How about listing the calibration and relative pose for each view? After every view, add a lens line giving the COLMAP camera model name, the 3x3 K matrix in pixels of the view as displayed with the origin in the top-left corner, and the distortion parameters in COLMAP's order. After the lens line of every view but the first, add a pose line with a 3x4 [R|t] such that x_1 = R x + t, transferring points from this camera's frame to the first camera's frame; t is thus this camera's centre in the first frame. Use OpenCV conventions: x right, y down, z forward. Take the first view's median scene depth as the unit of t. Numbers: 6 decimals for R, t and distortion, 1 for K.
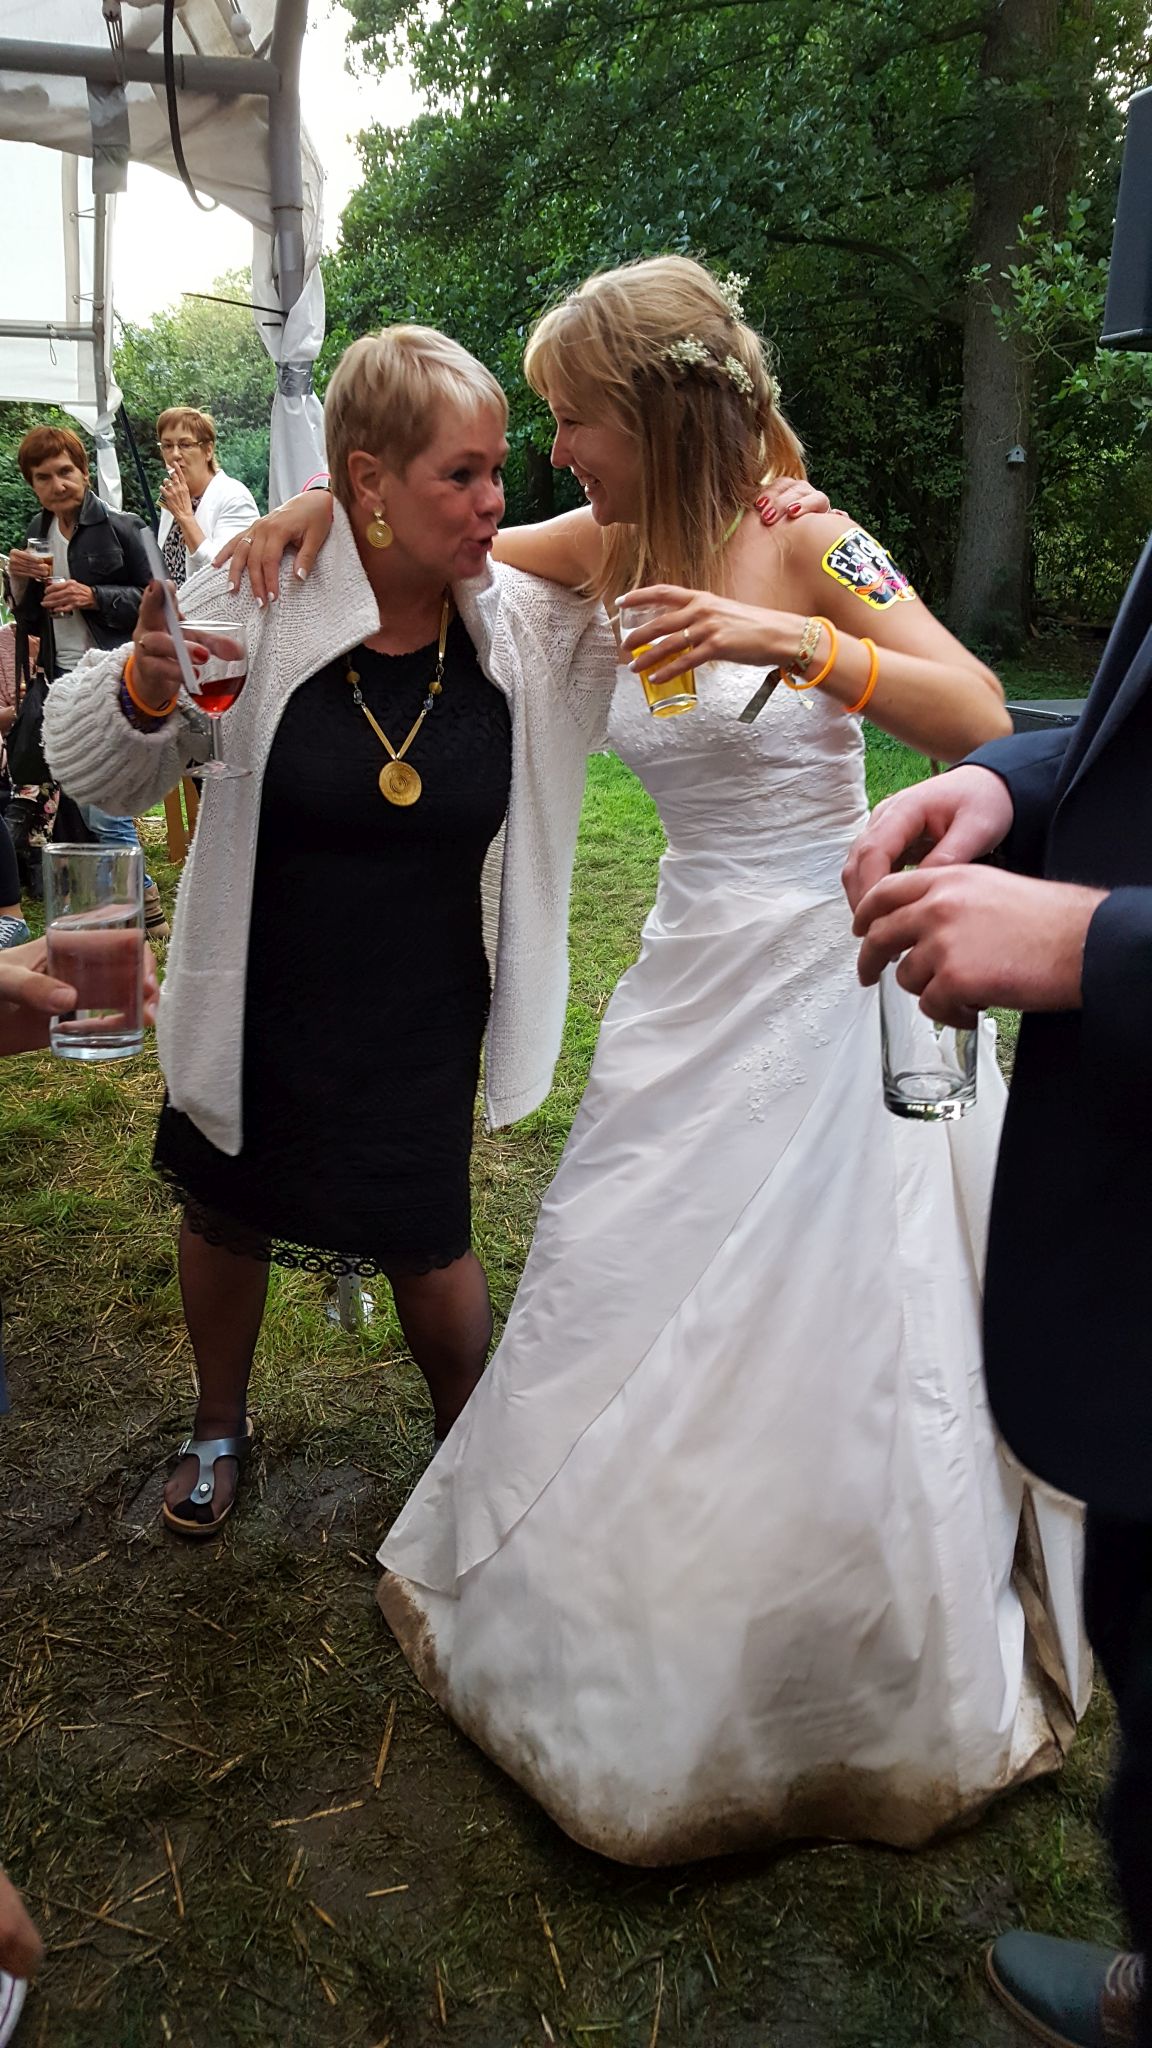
lens RADIAL K [[1538.8, 0, 566.2], [0, 1538.8, 997.7], [0, 0, 1]] dist [0.061496, -0.088085]
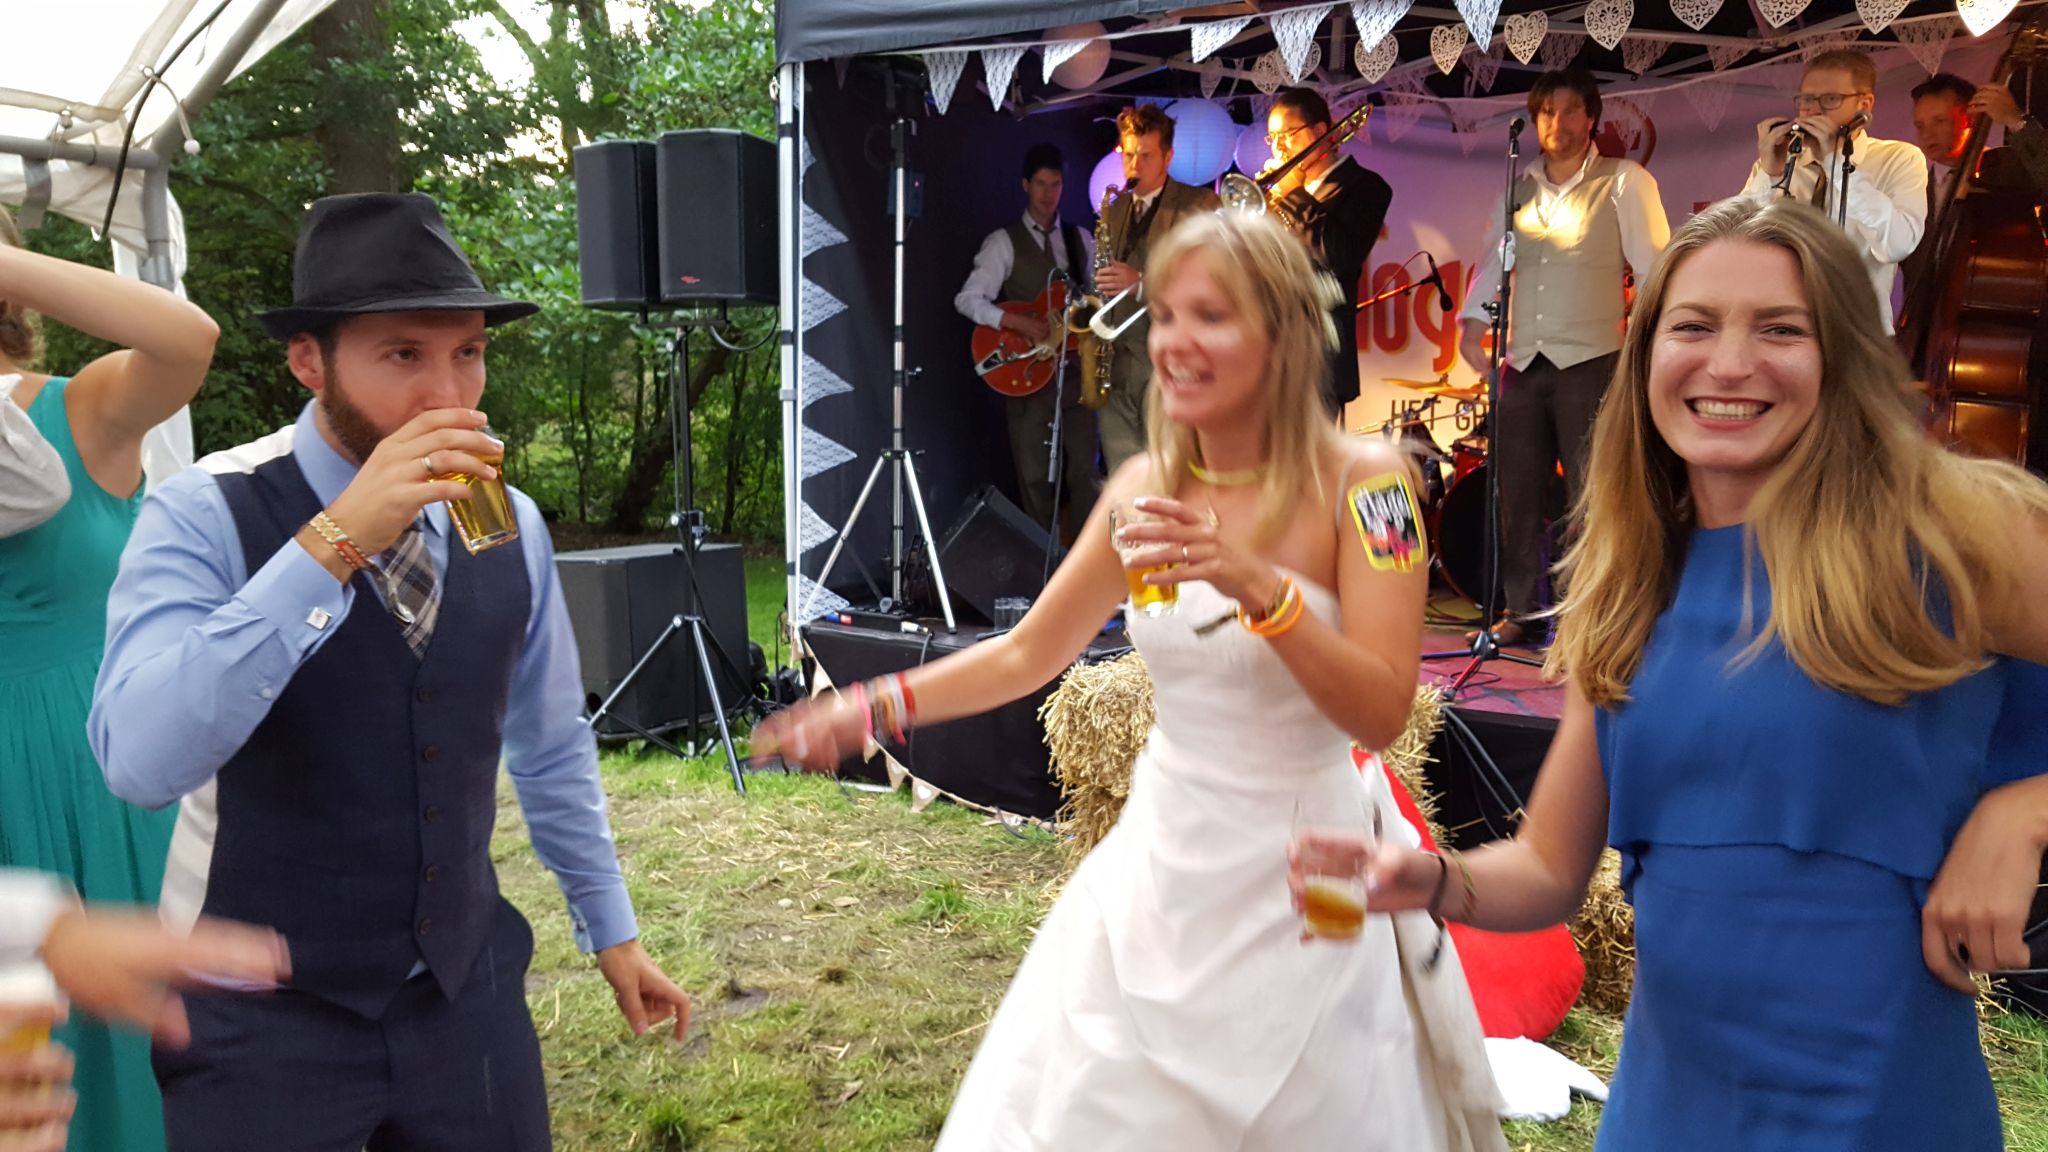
lens RADIAL K [[1538.8, 0, 1014.2], [0, 1538.8, 570.8], [0, 0, 1]] dist [0.061496, -0.088085]
pose [[0.769612, -0.100362, 0.630575, -0.337927], [0.222468, 0.967836, -0.117481, 0.086374], [-0.598503, 0.230698, 0.767185, -0.331648]]
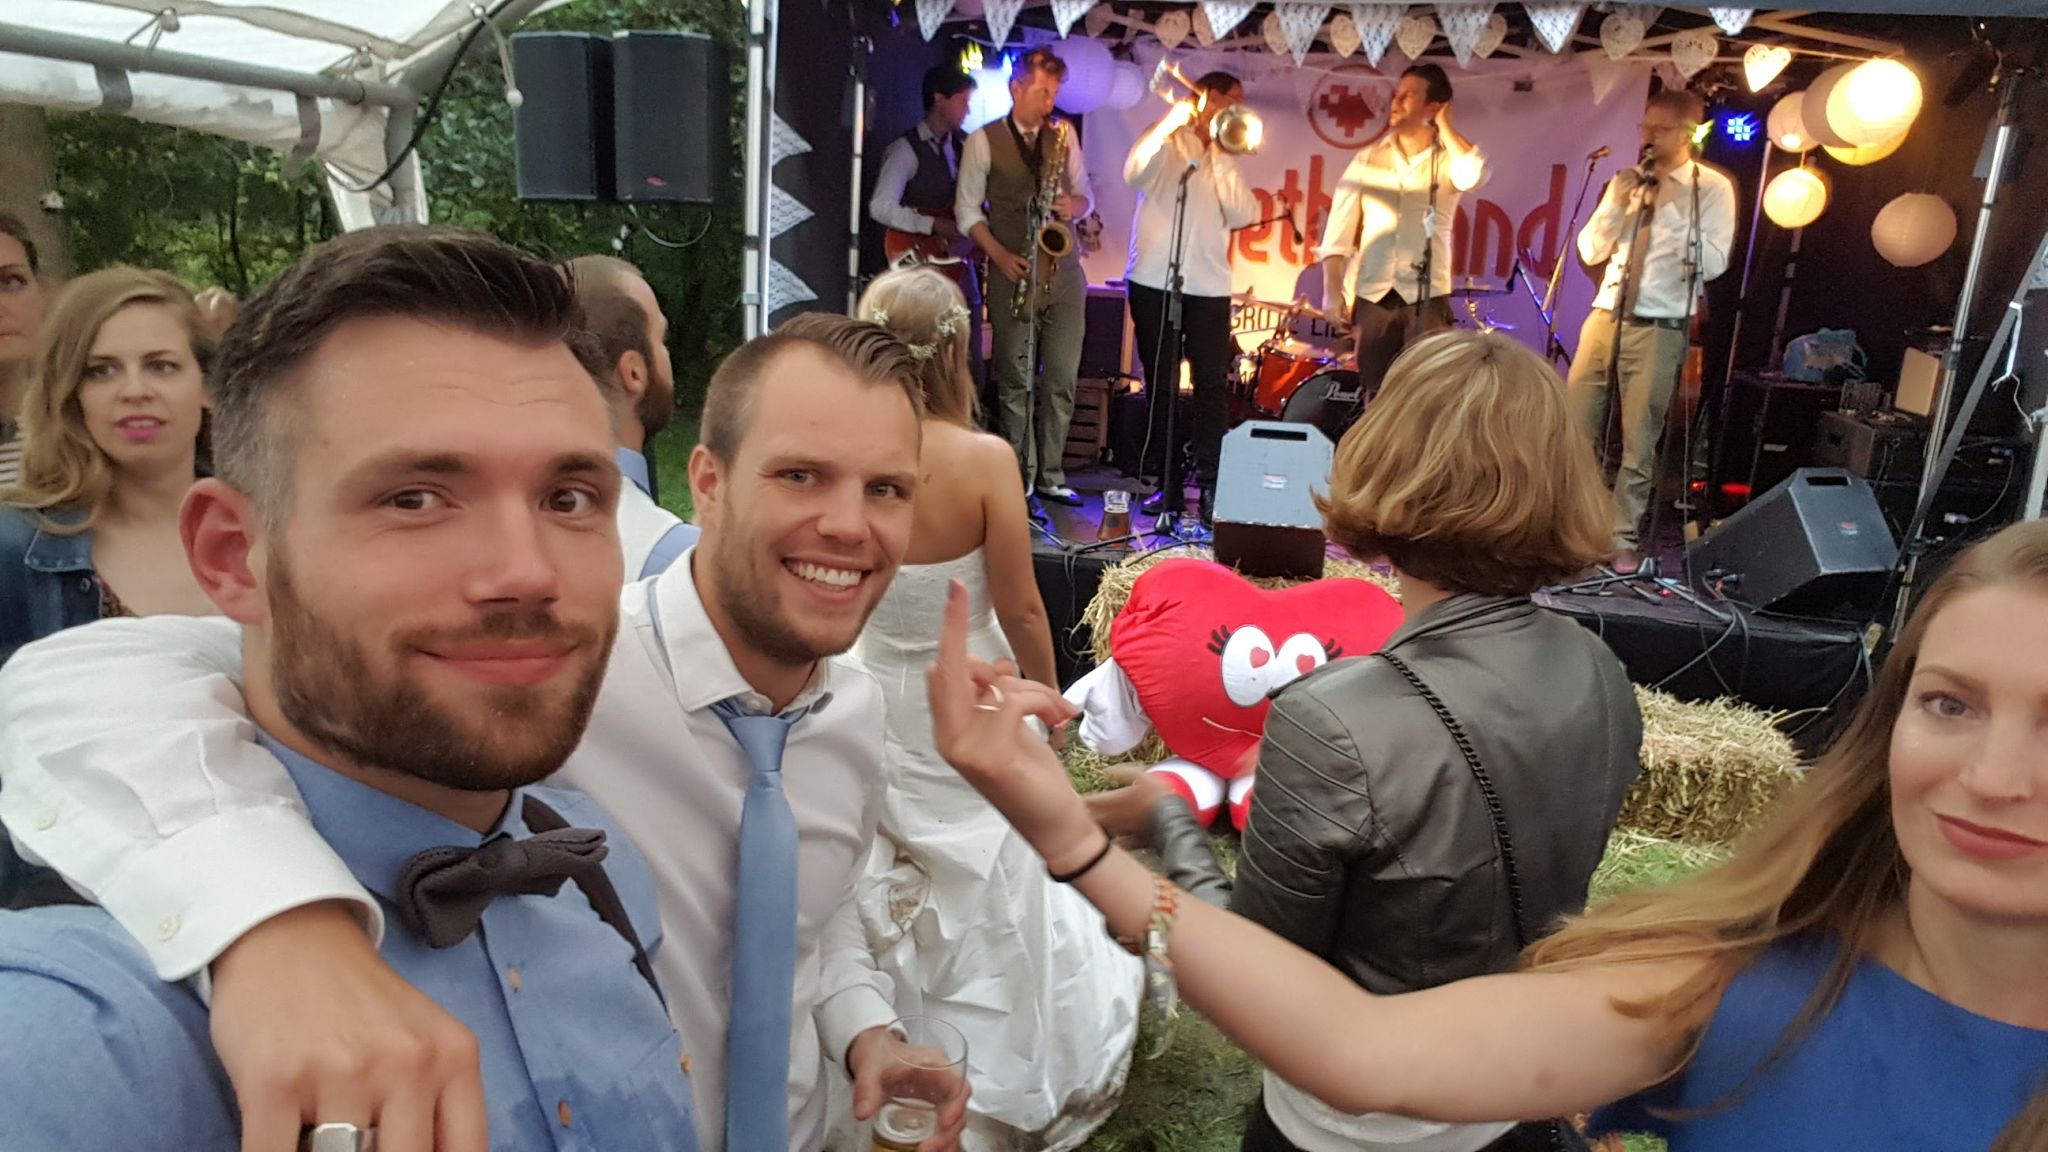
lens RADIAL K [[1301.4, 0, 1078.2], [0, 1301.4, 574.1], [0, 0, 1]] dist [-0.064207, 0.042673]
pose [[0.494781, -0.218812, 0.841019, -0.566445], [0.237258, 0.965027, 0.111494, -0.122437], [-0.836003, 0.144373, 0.529392, 0.015321]]
